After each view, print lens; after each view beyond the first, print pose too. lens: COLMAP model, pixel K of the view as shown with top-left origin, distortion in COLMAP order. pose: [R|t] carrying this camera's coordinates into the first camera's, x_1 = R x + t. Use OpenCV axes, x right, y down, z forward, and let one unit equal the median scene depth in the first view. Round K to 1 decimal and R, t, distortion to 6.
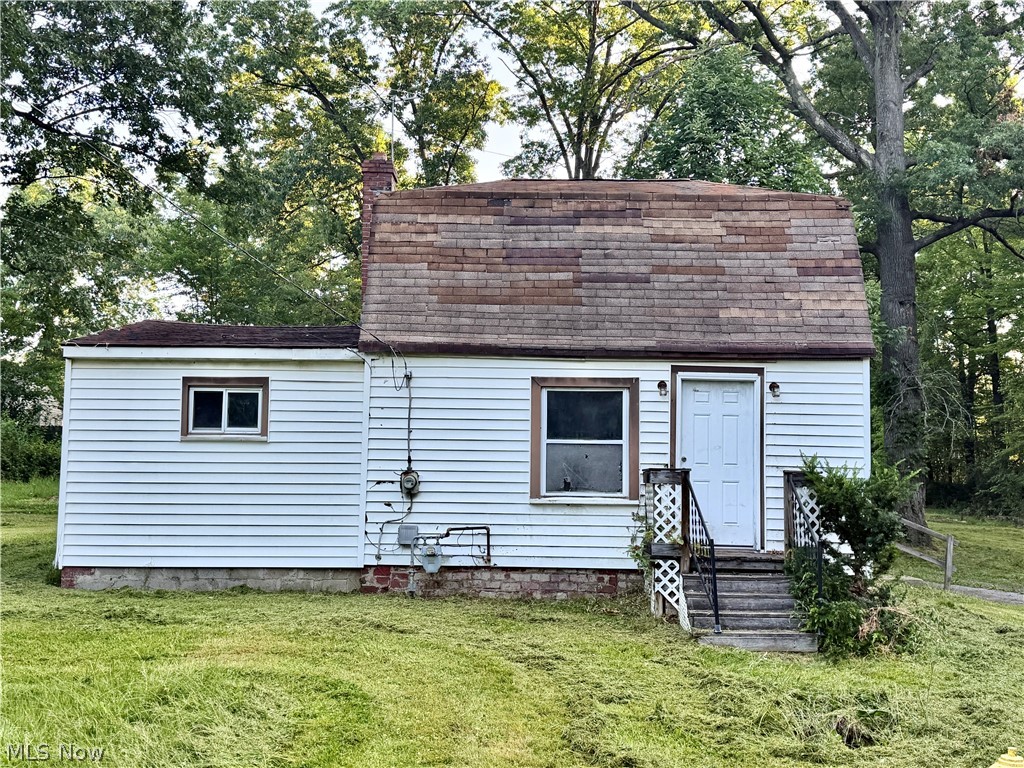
lens RADIAL K [[1180.8, 0, 516.8], [0, 1180.8, 382.5], [0, 0, 1]] dist [0.069327, 0.000000]
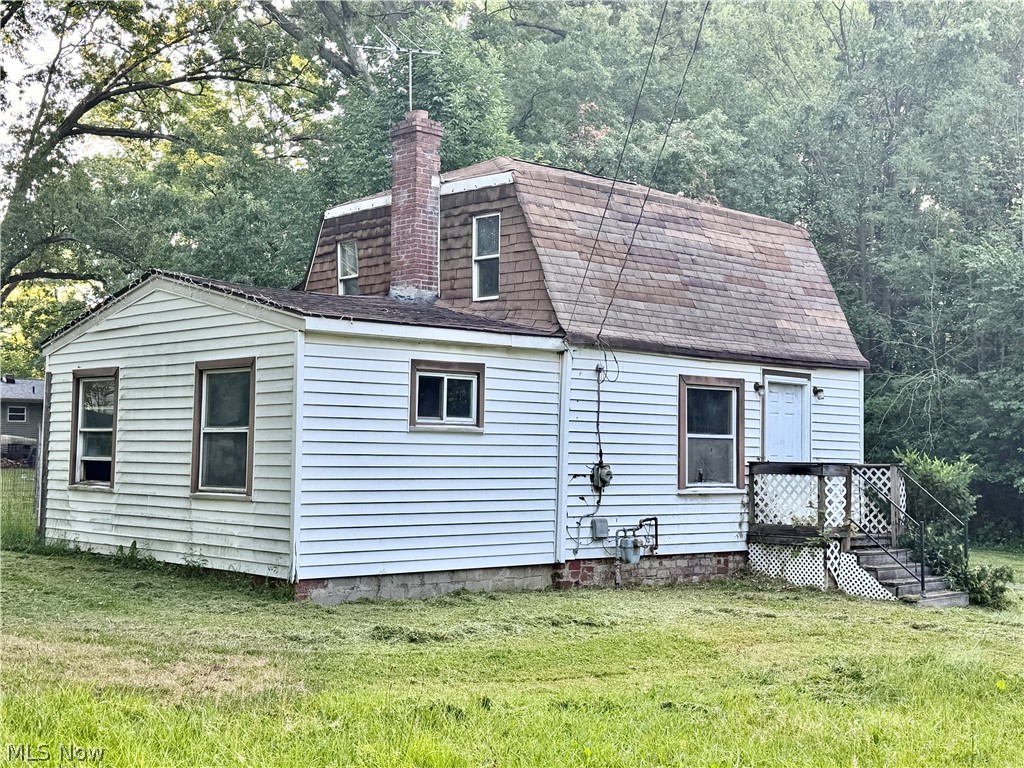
lens RADIAL K [[1374.1, 0, 512.8], [0, 1374.1, 384.6], [0, 0, 1]] dist [0.033969, 0.000000]
pose [[0.737210, 0.032262, 0.674893, -0.925267], [-0.060244, 0.998020, 0.018099, -0.008928], [-0.672973, -0.054001, 0.737693, 0.194060]]
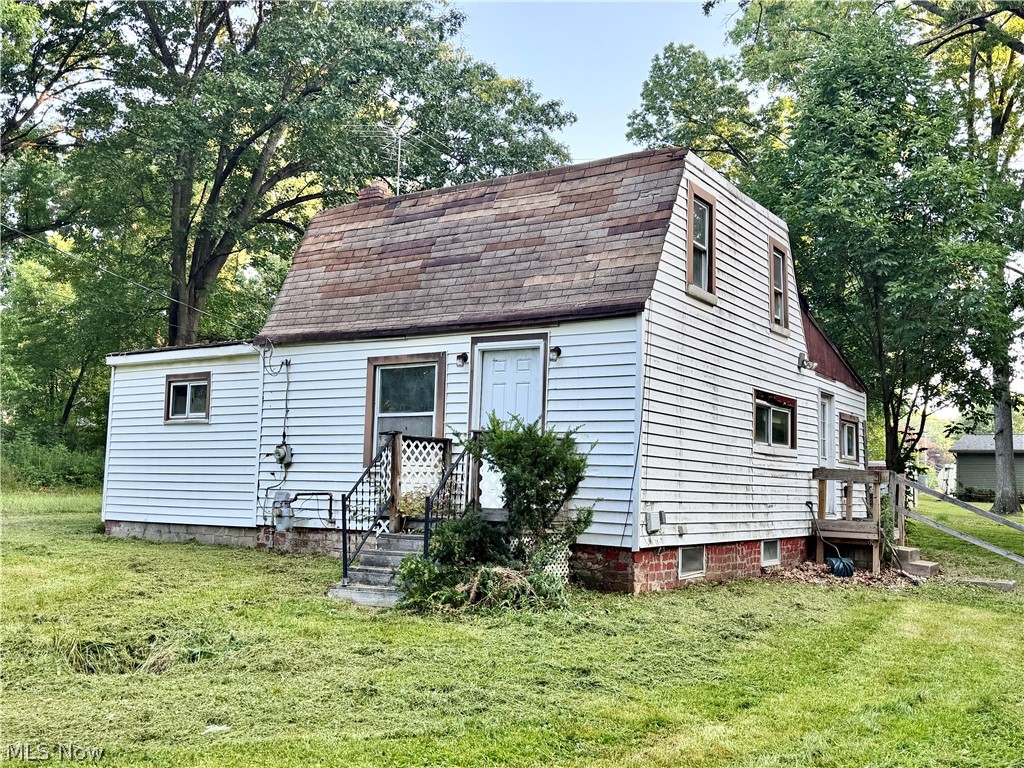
lens RADIAL K [[1008.9, 0, 508.6], [0, 1008.9, 388.8], [0, 0, 1]] dist [0.051285, 0.000000]
pose [[0.839890, -0.047722, -0.540654, 0.629417], [0.032199, 0.998754, -0.038137, 0.064617], [0.541800, 0.014622, 0.840380, 0.281249]]
